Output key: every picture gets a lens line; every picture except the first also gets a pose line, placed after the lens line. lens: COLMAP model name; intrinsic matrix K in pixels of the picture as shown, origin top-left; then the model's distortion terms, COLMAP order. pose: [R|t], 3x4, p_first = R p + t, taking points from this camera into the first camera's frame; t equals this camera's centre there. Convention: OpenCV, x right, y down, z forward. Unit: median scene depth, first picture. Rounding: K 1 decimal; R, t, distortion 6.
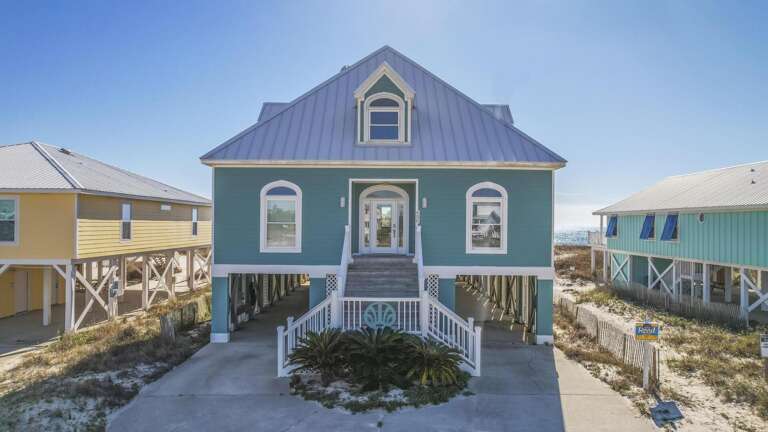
lens RADIAL K [[498.9, 0, 384.0], [0, 498.9, 216.0], [0, 0, 1]] dist [-0.031442, 0.000315]
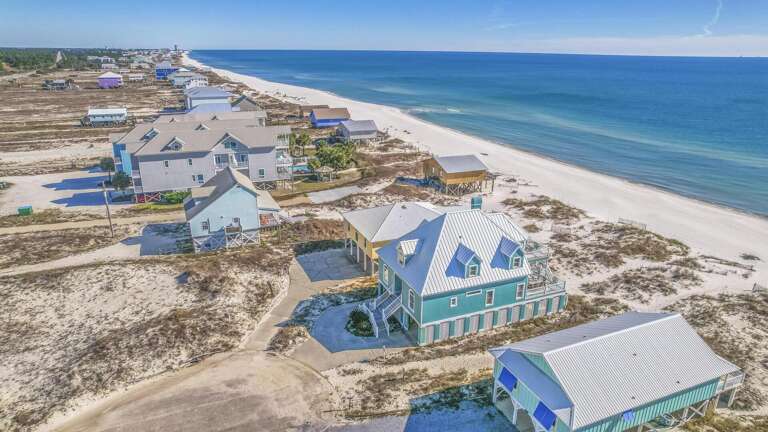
lens RADIAL K [[498.9, 0, 384.0], [0, 498.9, 216.0], [0, 0, 1]] dist [-0.031442, 0.000315]
pose [[0.388838, 0.293272, -0.873382, 2.698839], [-0.002845, 0.948360, 0.317182, -1.485570], [0.921302, -0.120848, 0.369593, -0.250349]]
